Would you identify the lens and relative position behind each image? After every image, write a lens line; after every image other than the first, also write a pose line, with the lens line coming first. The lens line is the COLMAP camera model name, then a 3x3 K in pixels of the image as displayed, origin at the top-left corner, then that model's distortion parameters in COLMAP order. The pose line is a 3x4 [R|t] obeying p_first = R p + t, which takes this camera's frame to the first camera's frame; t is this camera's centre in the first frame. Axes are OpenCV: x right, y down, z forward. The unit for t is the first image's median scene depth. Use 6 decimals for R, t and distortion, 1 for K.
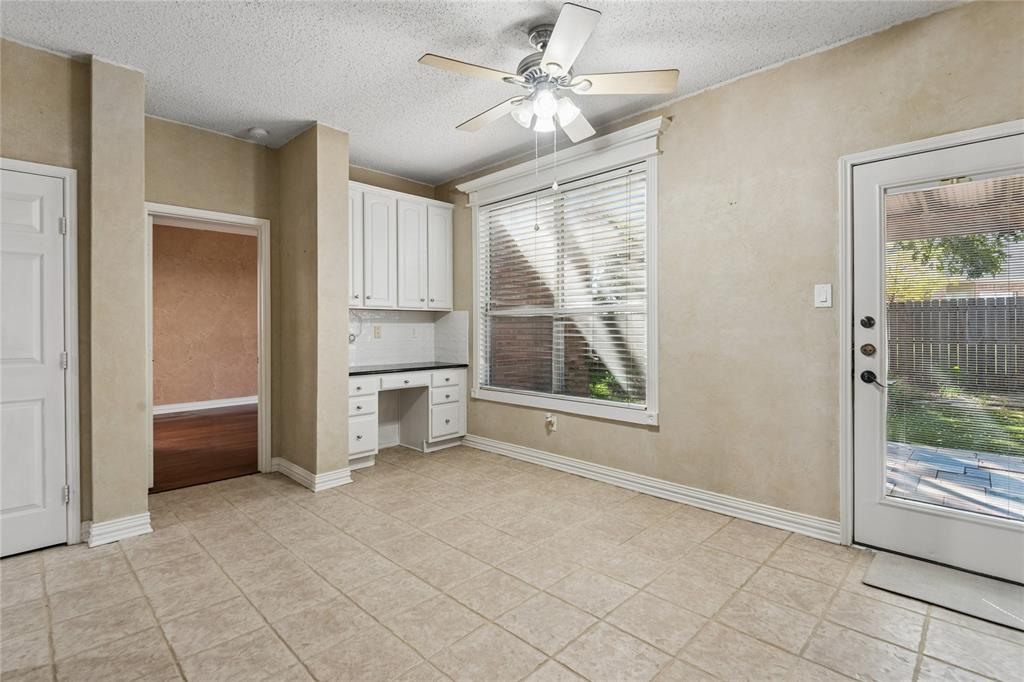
lens RADIAL K [[485.0, 0, 526.9], [0, 485.0, 325.8], [0, 0, 1]] dist [0.012648, -0.011680]
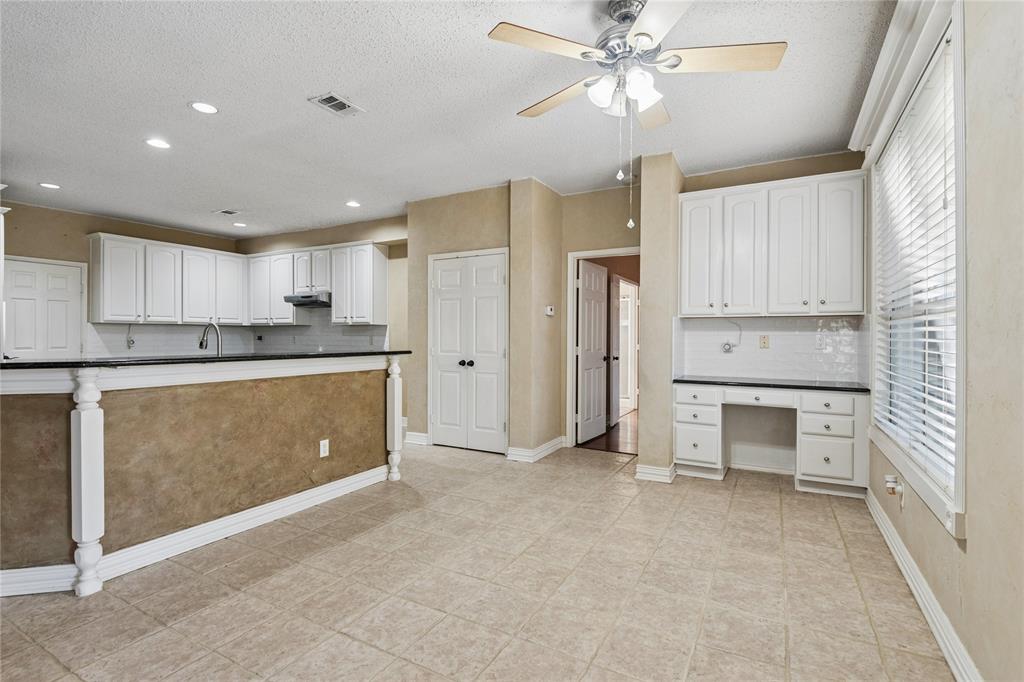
lens RADIAL K [[485.0, 0, 494.8], [0, 485.0, 334.0], [0, 0, 1]] dist [0.012648, -0.011680]
pose [[0.236643, 0.001071, -0.971596, 0.562853], [-0.001984, 0.999998, 0.000620, -0.000960], [0.971595, 0.001781, 0.236644, 0.377250]]
